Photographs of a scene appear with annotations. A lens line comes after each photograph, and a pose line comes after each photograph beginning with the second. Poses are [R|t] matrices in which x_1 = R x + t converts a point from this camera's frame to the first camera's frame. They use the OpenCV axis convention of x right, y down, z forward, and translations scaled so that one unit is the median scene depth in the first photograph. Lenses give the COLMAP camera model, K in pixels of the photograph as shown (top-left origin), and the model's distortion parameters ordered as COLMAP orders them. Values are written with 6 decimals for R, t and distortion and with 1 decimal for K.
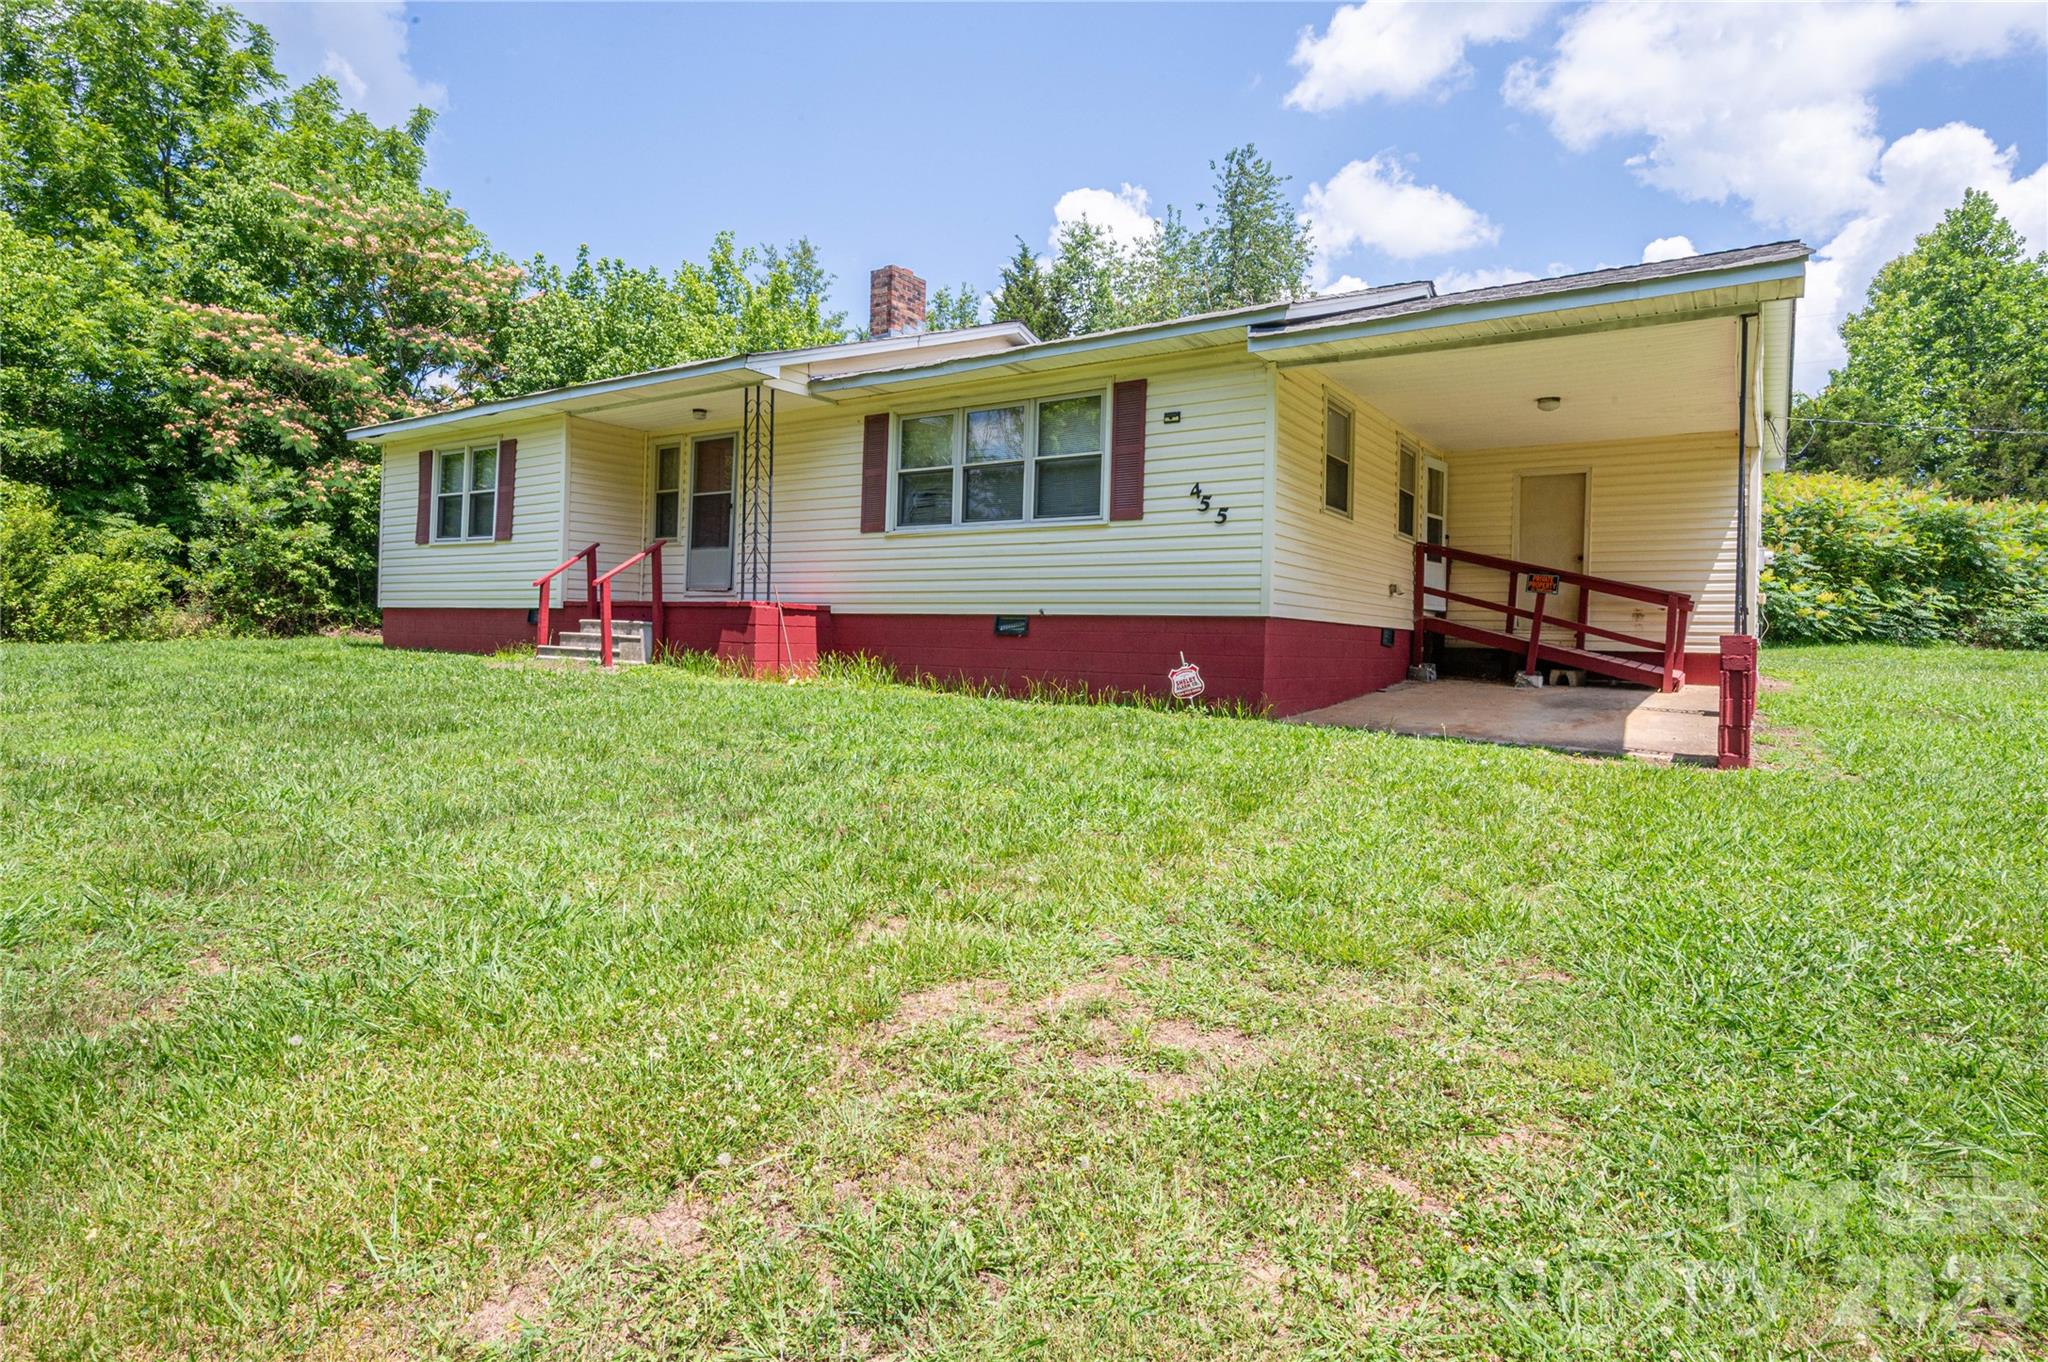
lens RADIAL K [[1088.5, 0, 1018.6], [0, 1088.5, 653.9], [0, 0, 1]] dist [-0.001434, -0.000080]
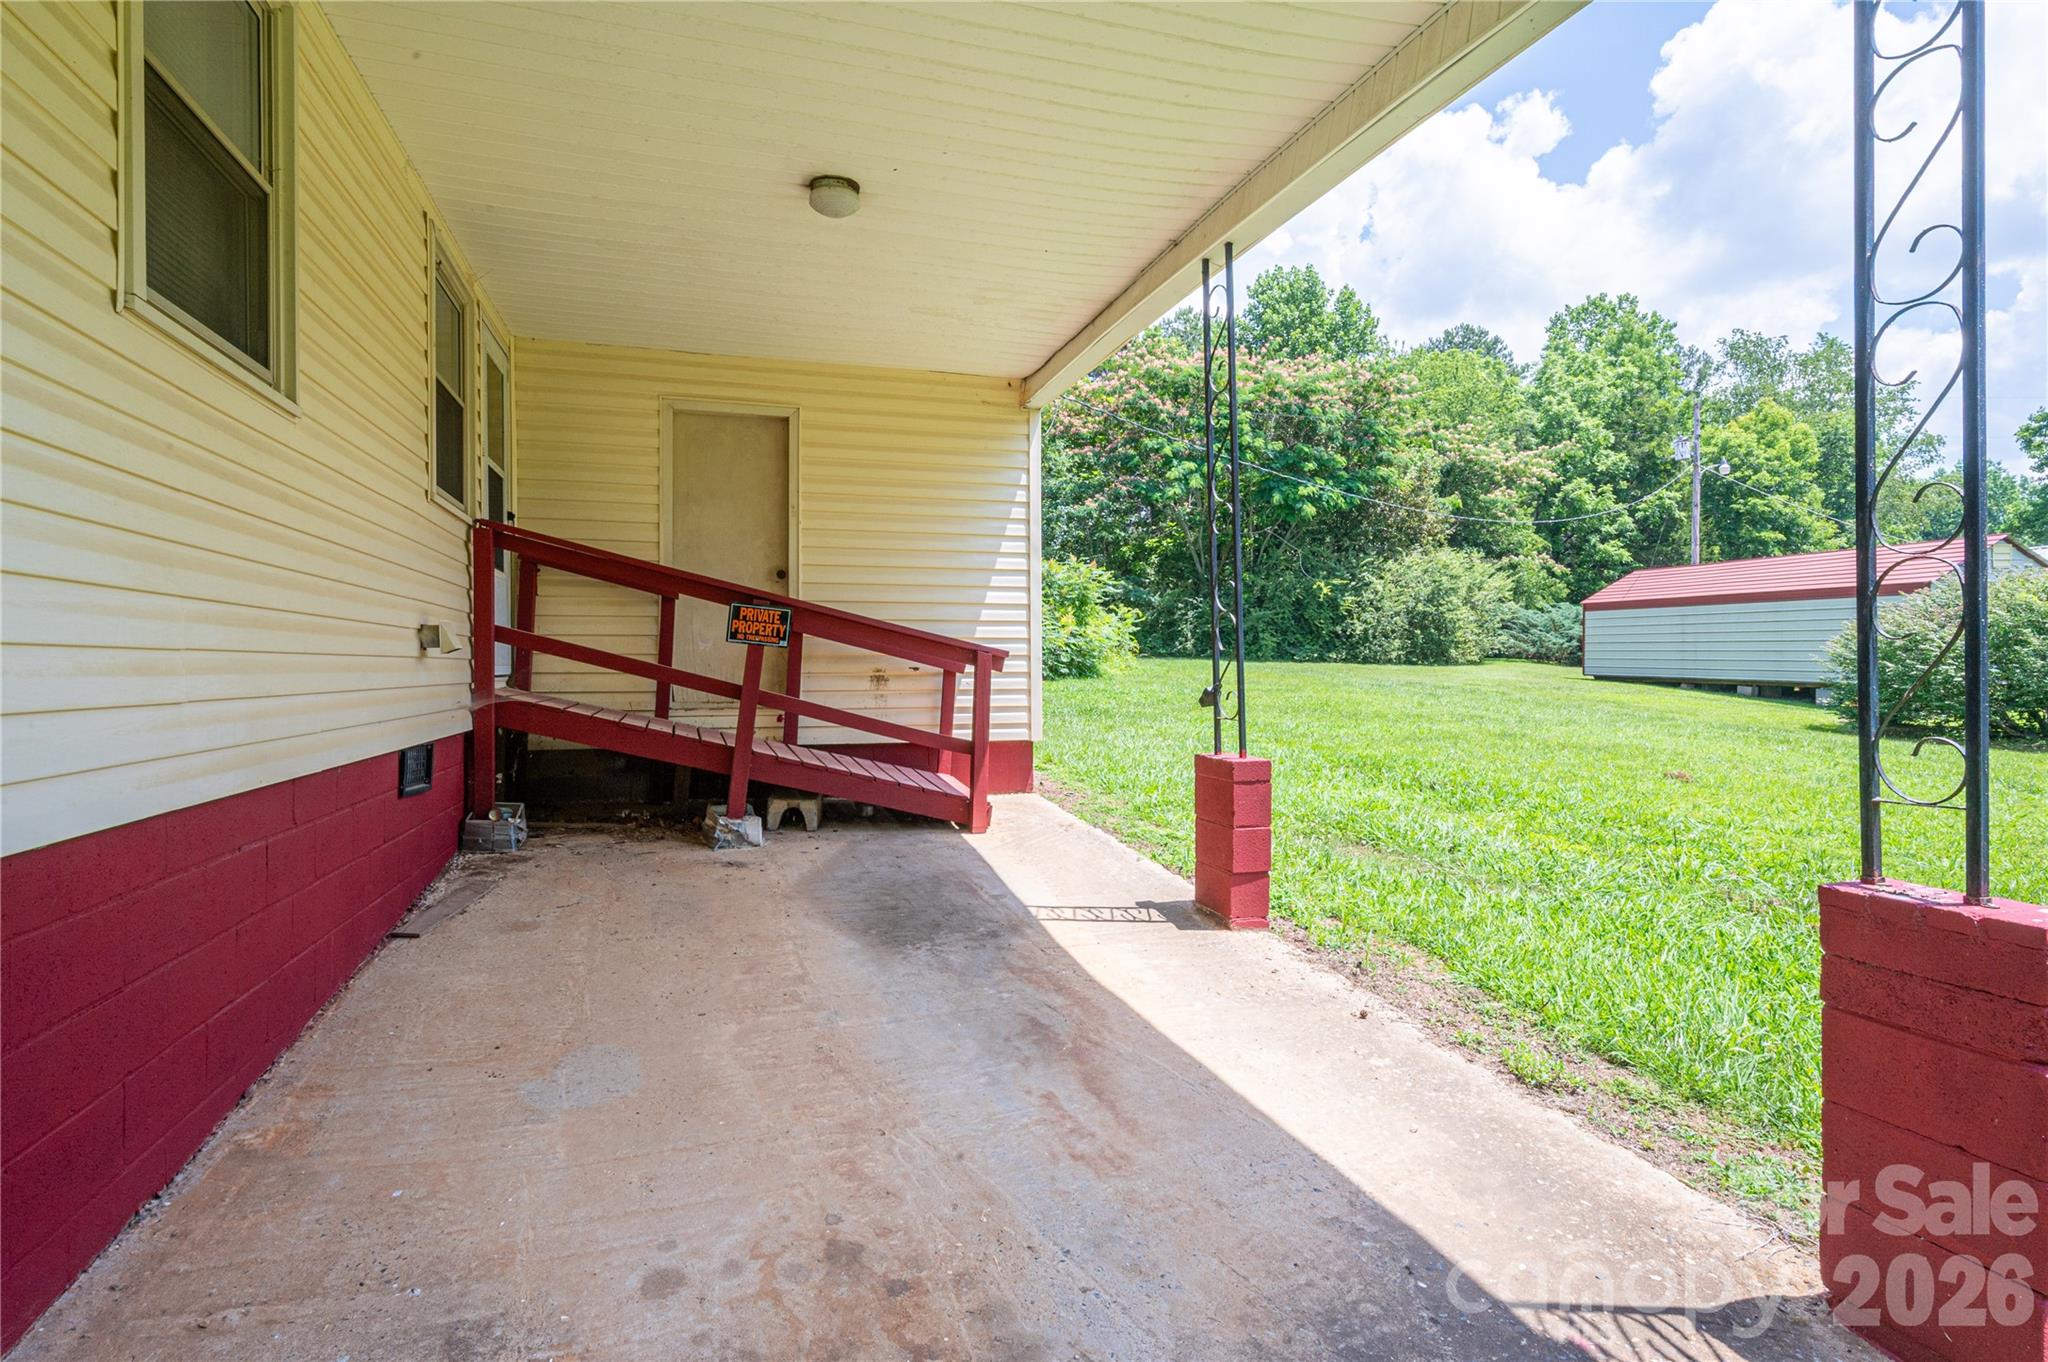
lens RADIAL K [[1064.2, 0, 1019.7], [0, 1064.2, 667.3], [0, 0, 1]] dist [-0.001402, 0.000147]
pose [[0.627017, -0.025086, 0.778601, 0.195683], [0.021985, 0.999653, 0.014504, -0.051958], [-0.778695, 0.008023, 0.627351, 0.638812]]
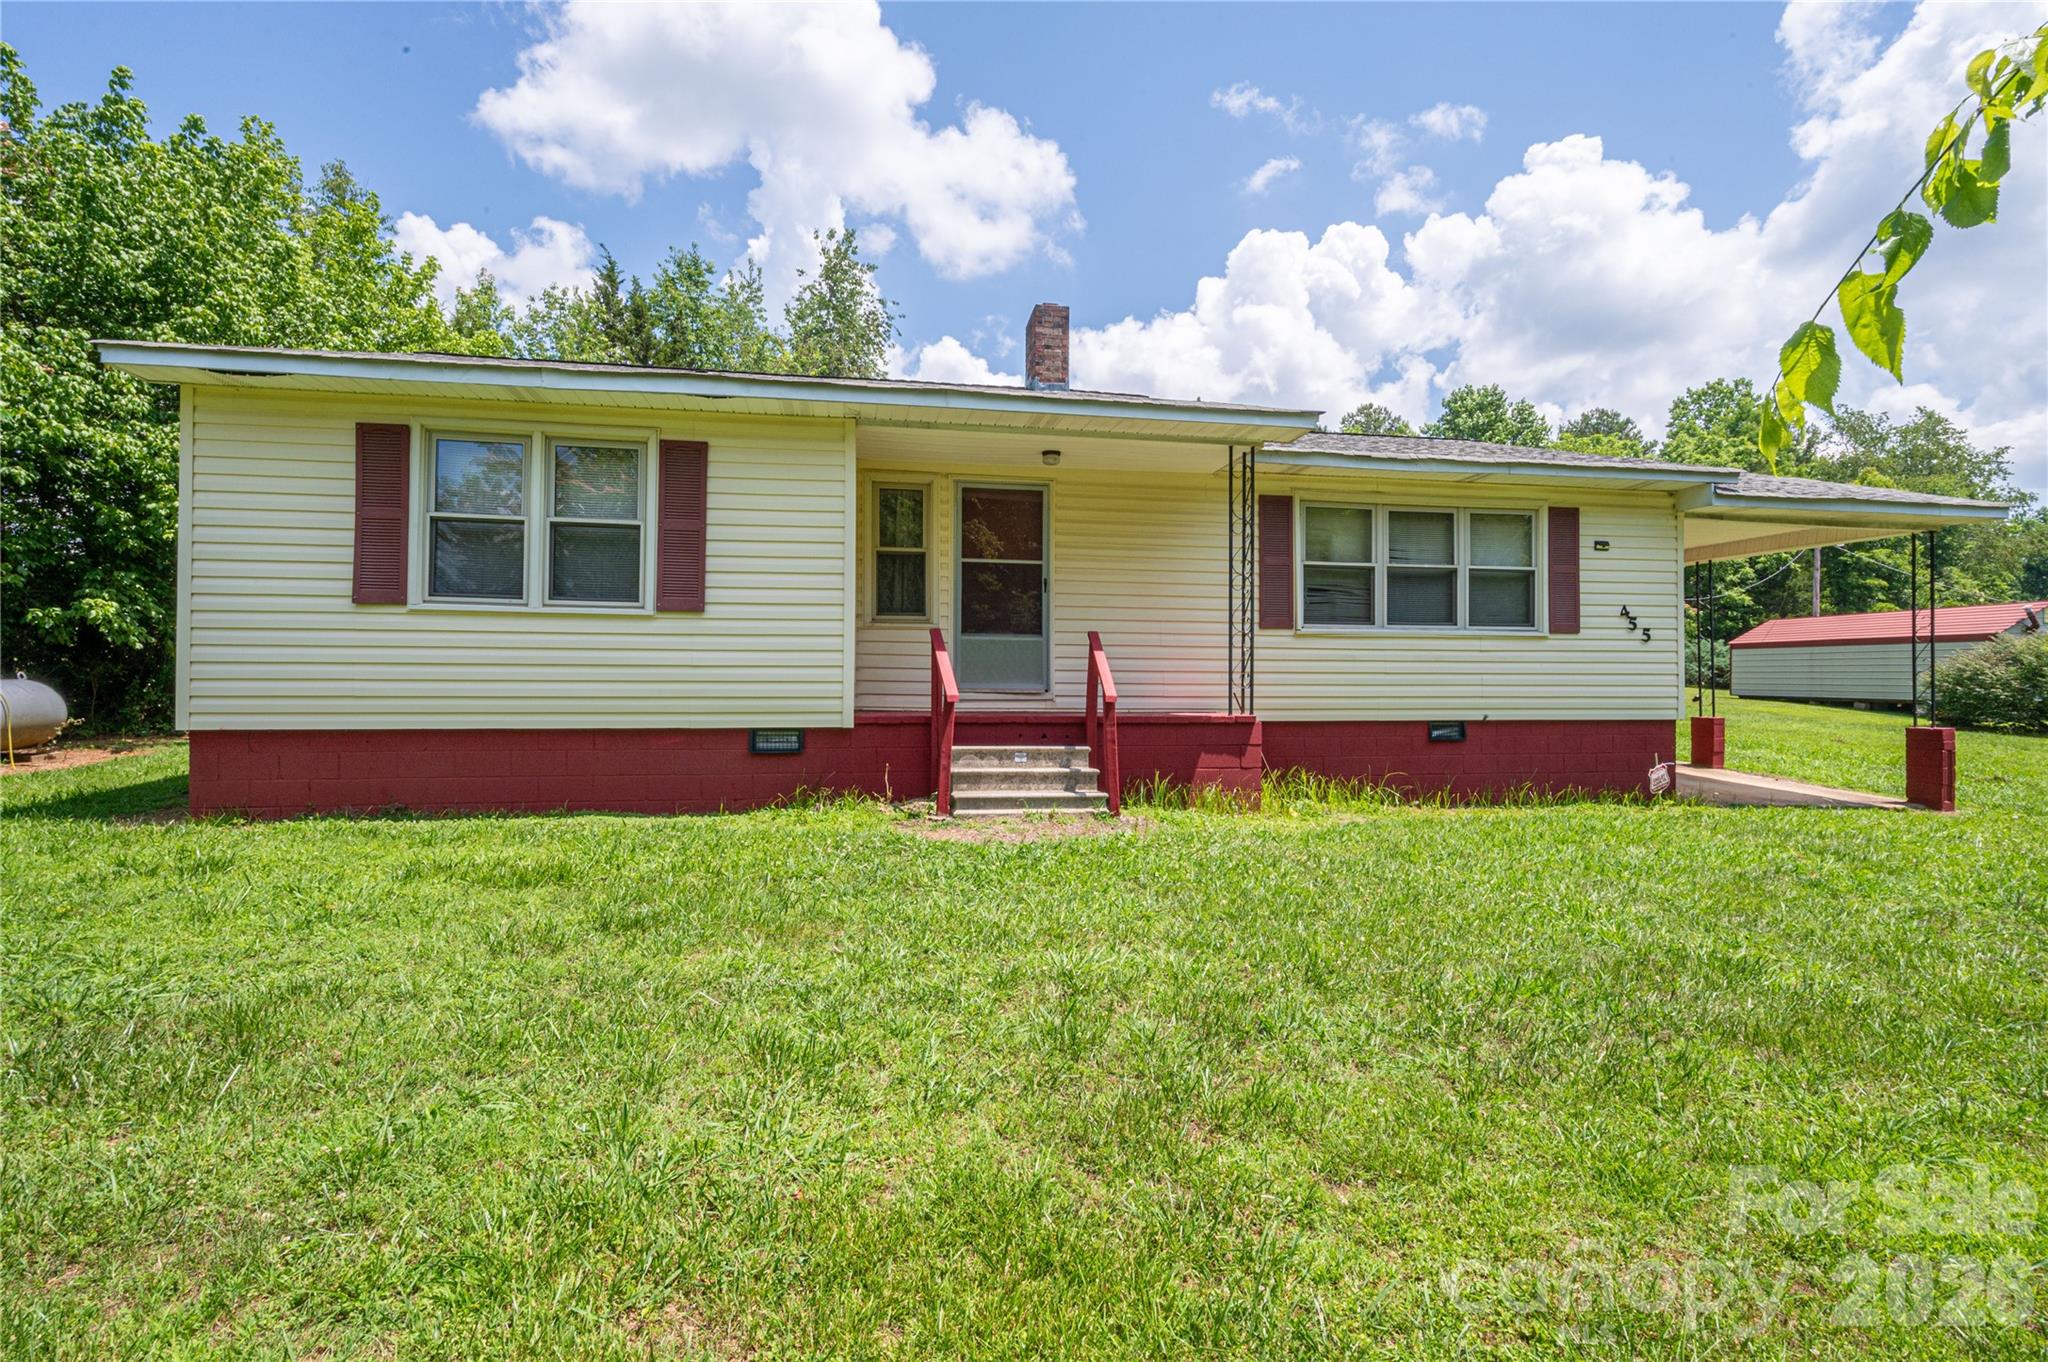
lens RADIAL K [[948.9, 0, 1026.8], [0, 948.9, 681.8], [0, 0, 1]] dist [-0.000848, 0.000432]
pose [[0.710264, -0.019114, 0.703676, -0.812222], [0.021918, 0.999747, 0.005032, -0.076662], [-0.703595, 0.011849, 0.710503, 0.592705]]
